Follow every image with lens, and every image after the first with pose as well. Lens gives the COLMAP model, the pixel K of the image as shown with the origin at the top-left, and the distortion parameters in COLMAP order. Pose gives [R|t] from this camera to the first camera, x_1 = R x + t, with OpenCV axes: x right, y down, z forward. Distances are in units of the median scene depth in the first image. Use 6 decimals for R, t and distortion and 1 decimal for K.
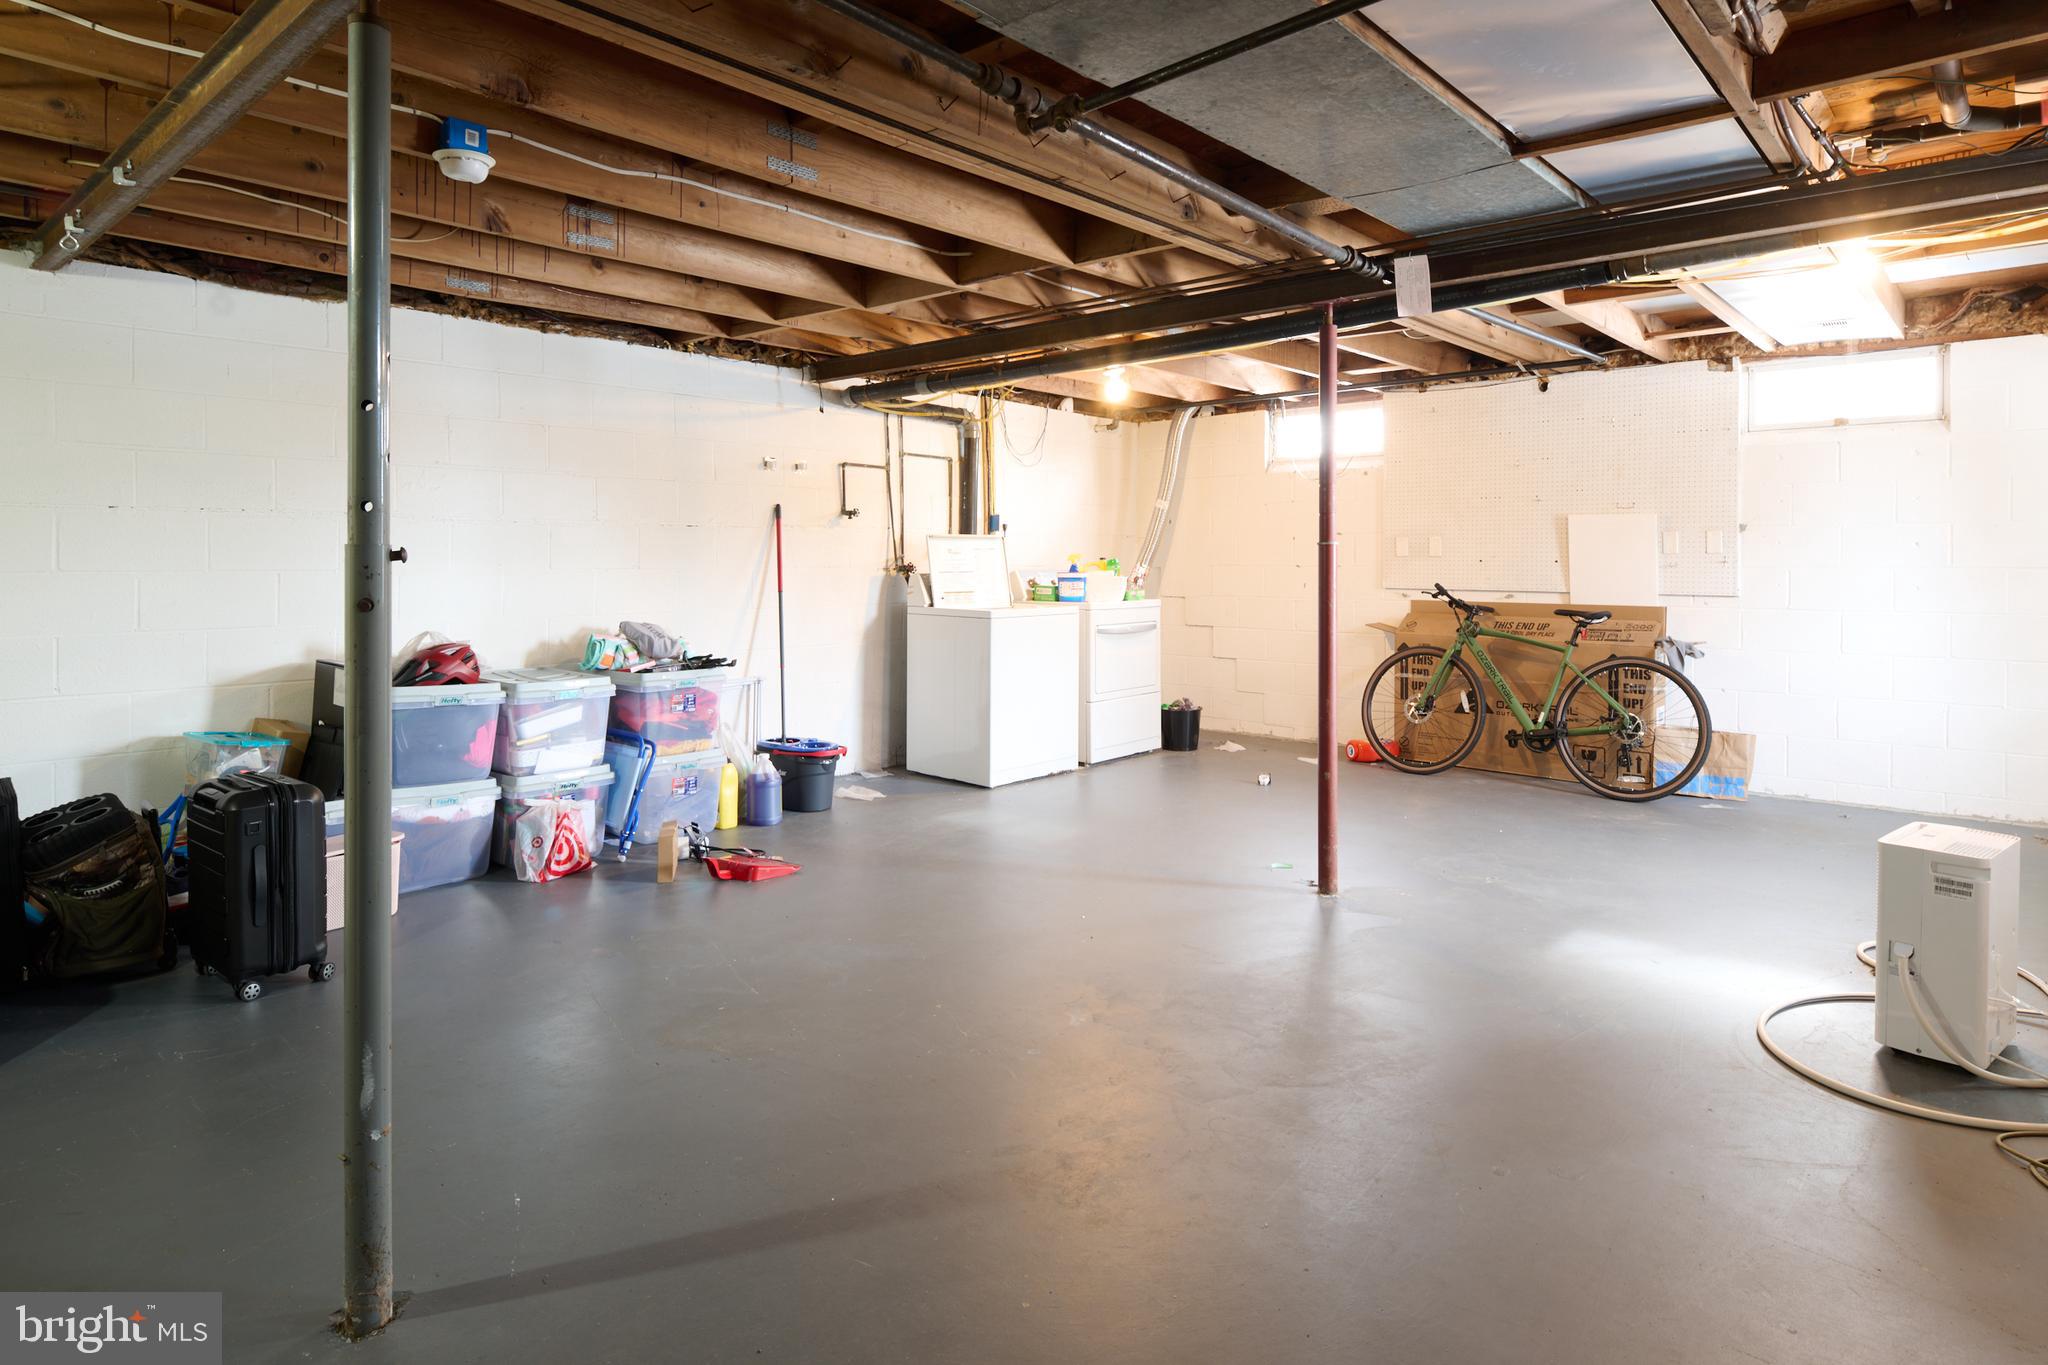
lens RADIAL K [[1142.3, 0, 1038.2], [0, 1142.3, 606.5], [0, 0, 1]] dist [-0.000225, -0.006076]
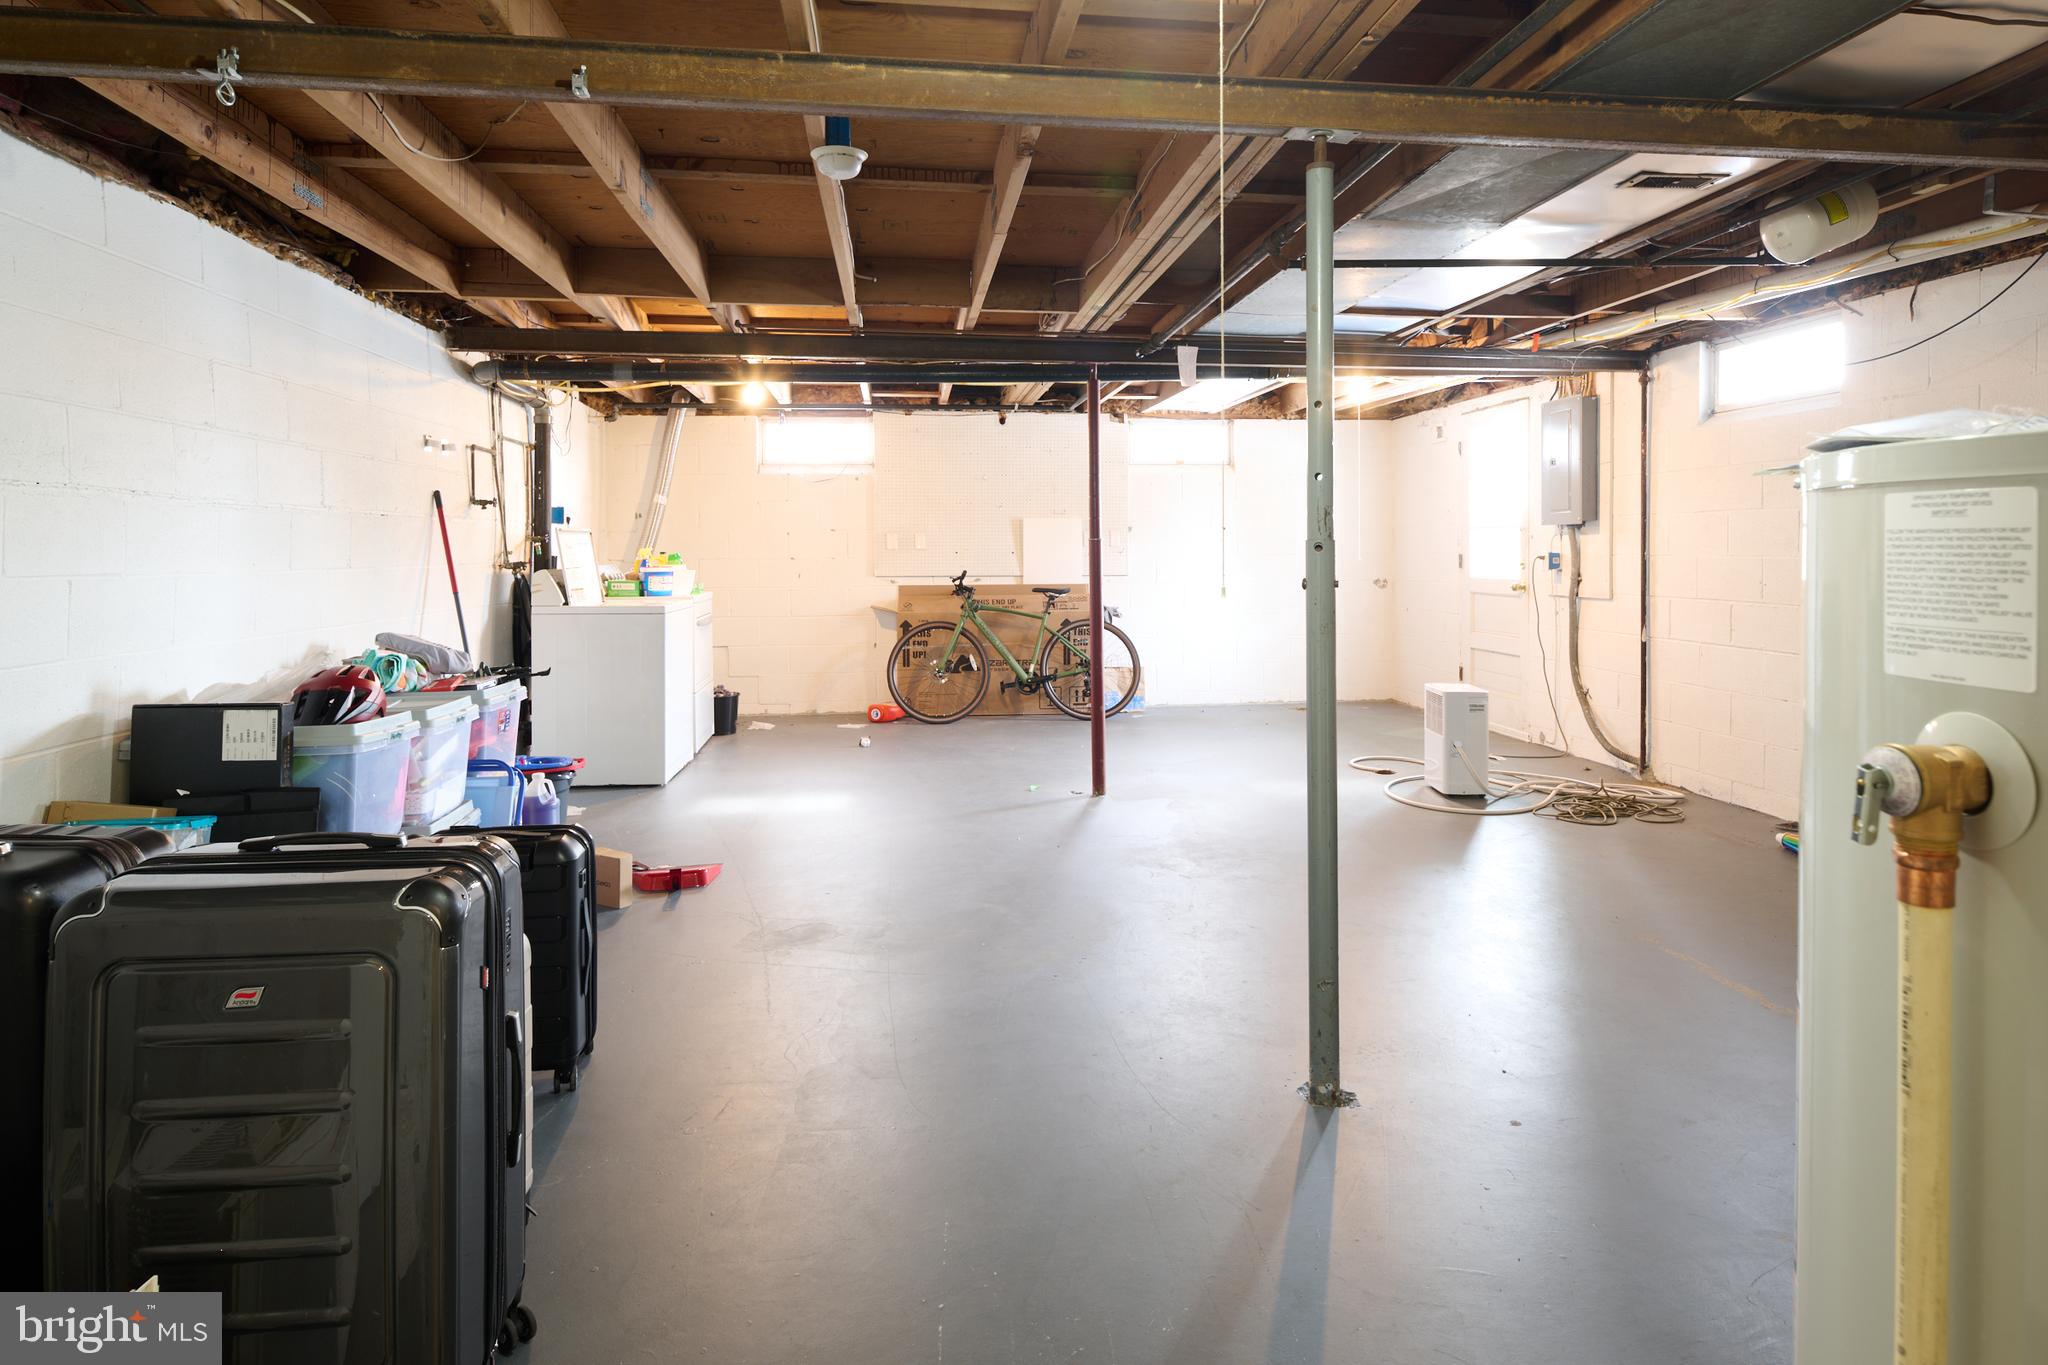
lens RADIAL K [[1142.3, 0, 1038.2], [0, 1142.3, 606.5], [0, 0, 1]] dist [-0.000225, -0.006076]
pose [[0.662790, -0.041515, 0.747654, -0.542080], [0.038373, 0.999033, 0.021456, -0.004342], [-0.747822, 0.014469, 0.663742, 0.097906]]
